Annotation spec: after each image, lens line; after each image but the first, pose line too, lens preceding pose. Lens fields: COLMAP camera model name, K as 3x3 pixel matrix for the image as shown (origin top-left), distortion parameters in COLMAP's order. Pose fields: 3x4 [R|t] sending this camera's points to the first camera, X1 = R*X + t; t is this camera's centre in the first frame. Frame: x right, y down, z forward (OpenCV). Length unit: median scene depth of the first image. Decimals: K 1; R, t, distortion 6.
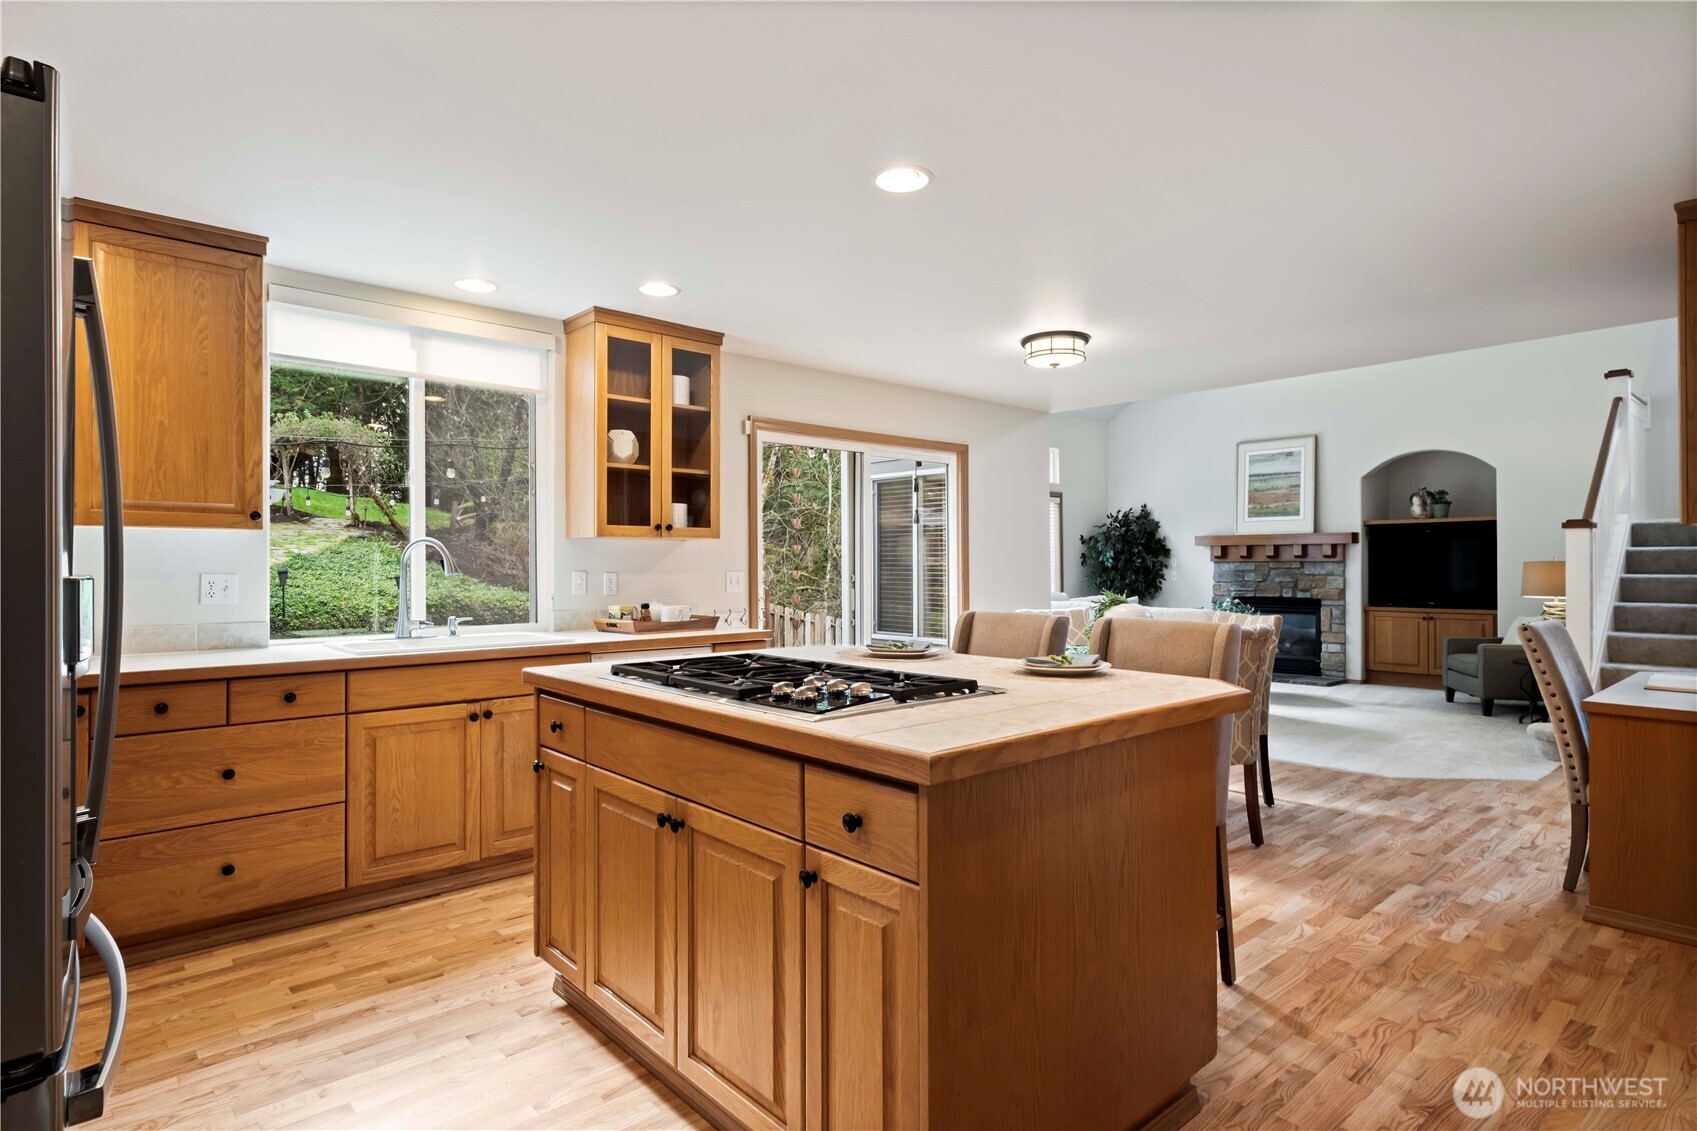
lens RADIAL K [[860.4, 0, 841.4], [0, 860.4, 559.0], [0, 0, 1]] dist [-0.004380, -0.001417]
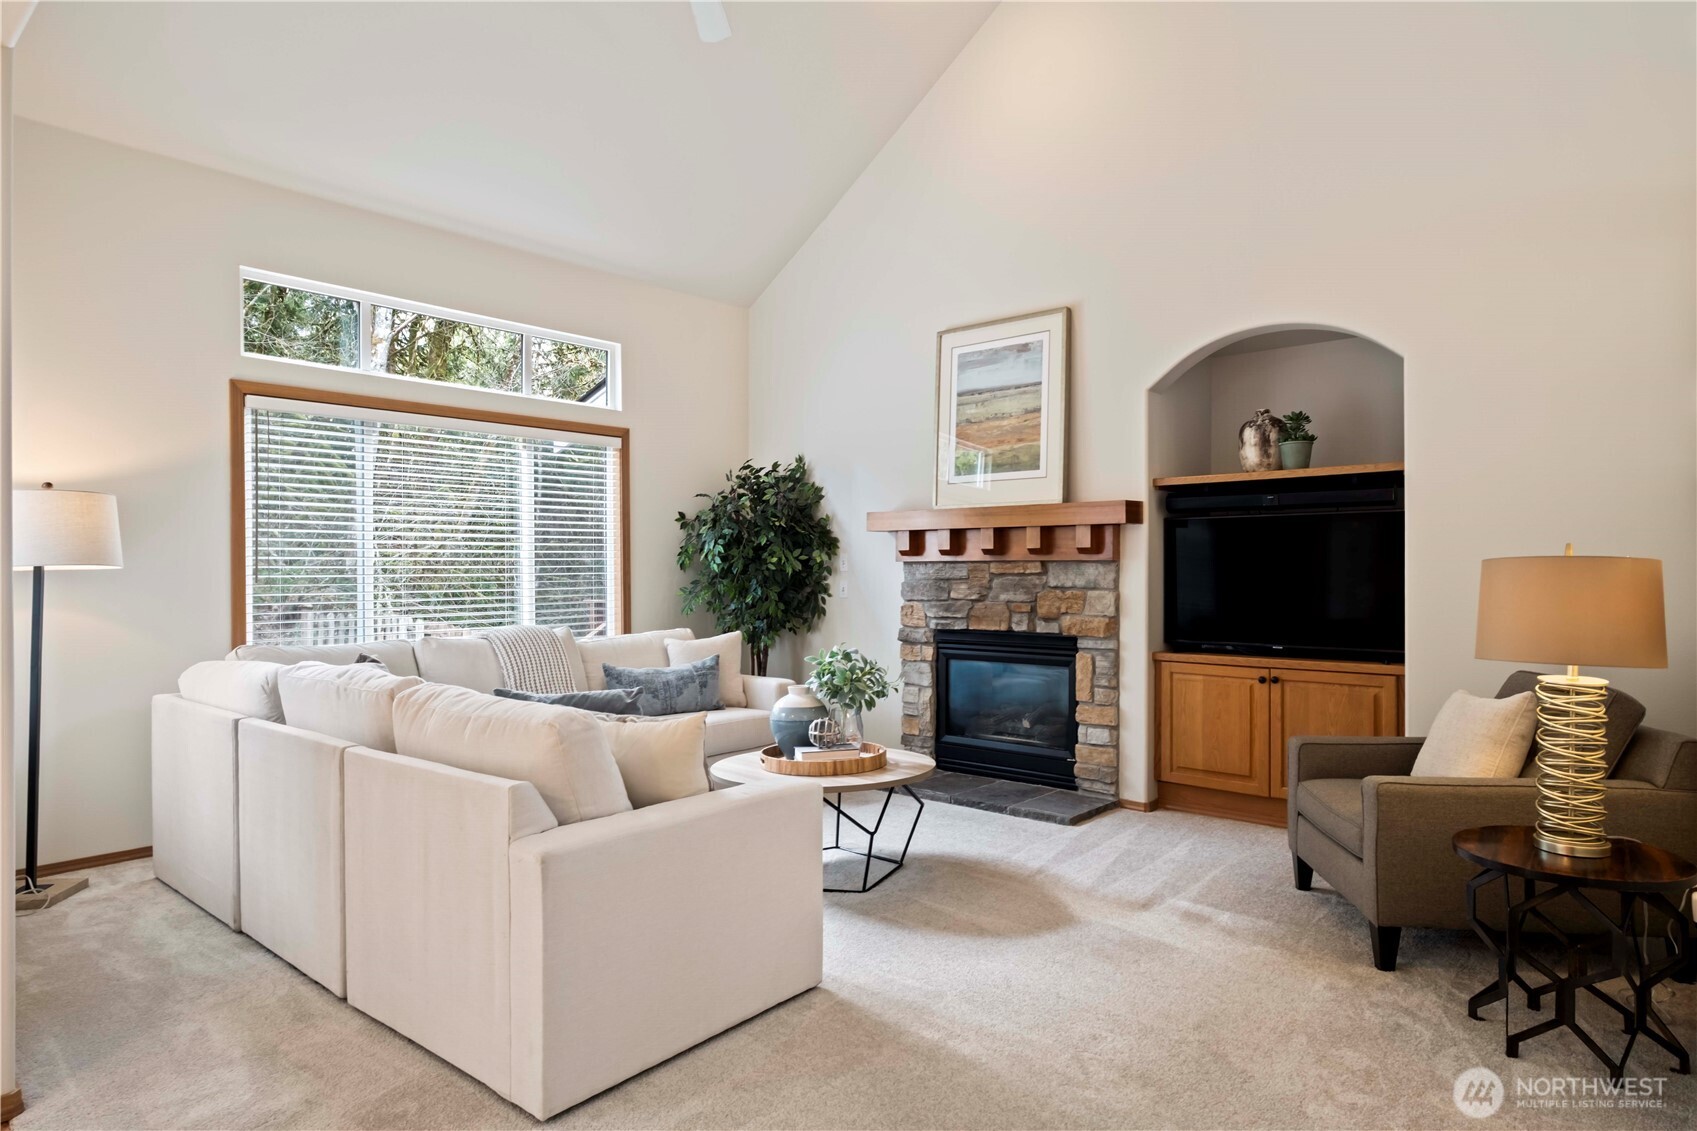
lens RADIAL K [[964.8, 0, 840.6], [0, 964.8, 569.8], [0, 0, 1]] dist [-0.001578, -0.001816]
pose [[0.990935, -0.002034, 0.134327, 0.345584], [0.000678, 0.999948, 0.010139, 0.002255], [-0.134341, -0.009956, 0.990885, 0.461638]]
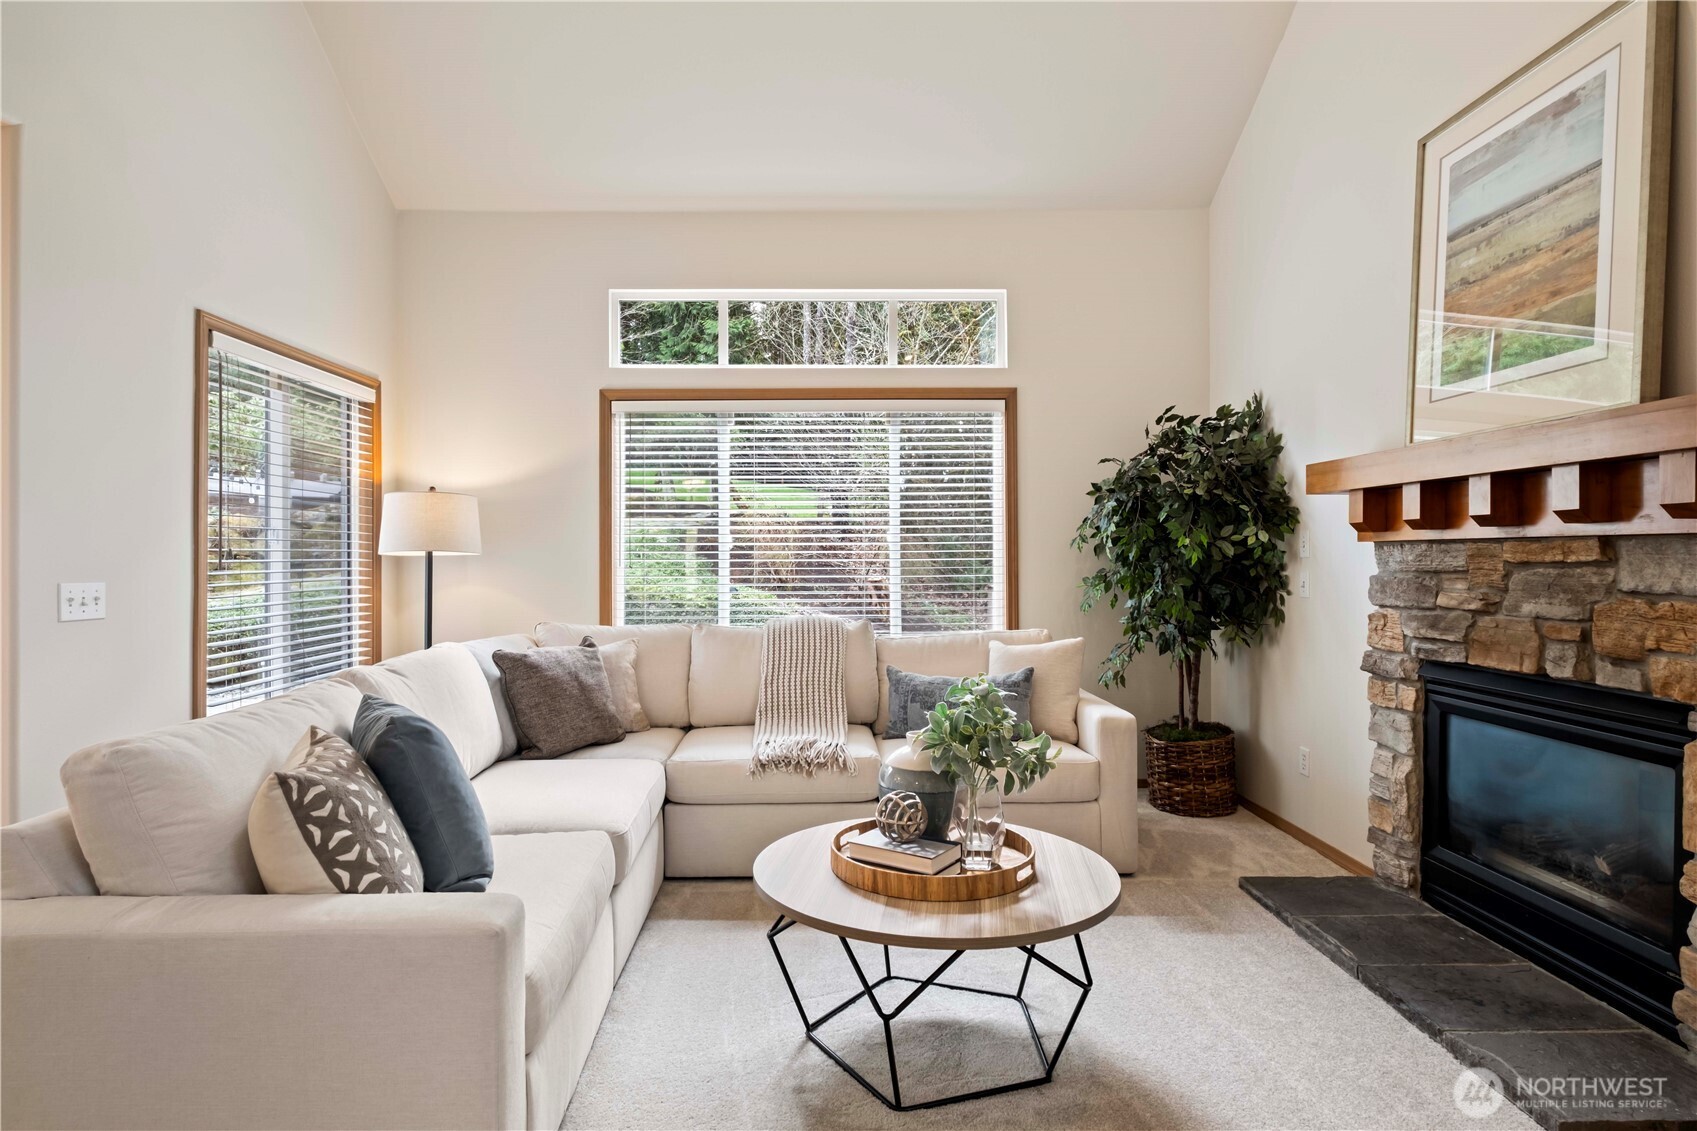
lens RADIAL K [[859.2, 0, 840.6], [0, 859.2, 559.4], [0, 0, 1]] dist [-0.004101, -0.002073]
pose [[0.768849, 0.000876, -0.639429, 0.528684], [0.007906, 0.999910, 0.010875, 0.005020], [0.639381, -0.013417, 0.768773, 0.688257]]
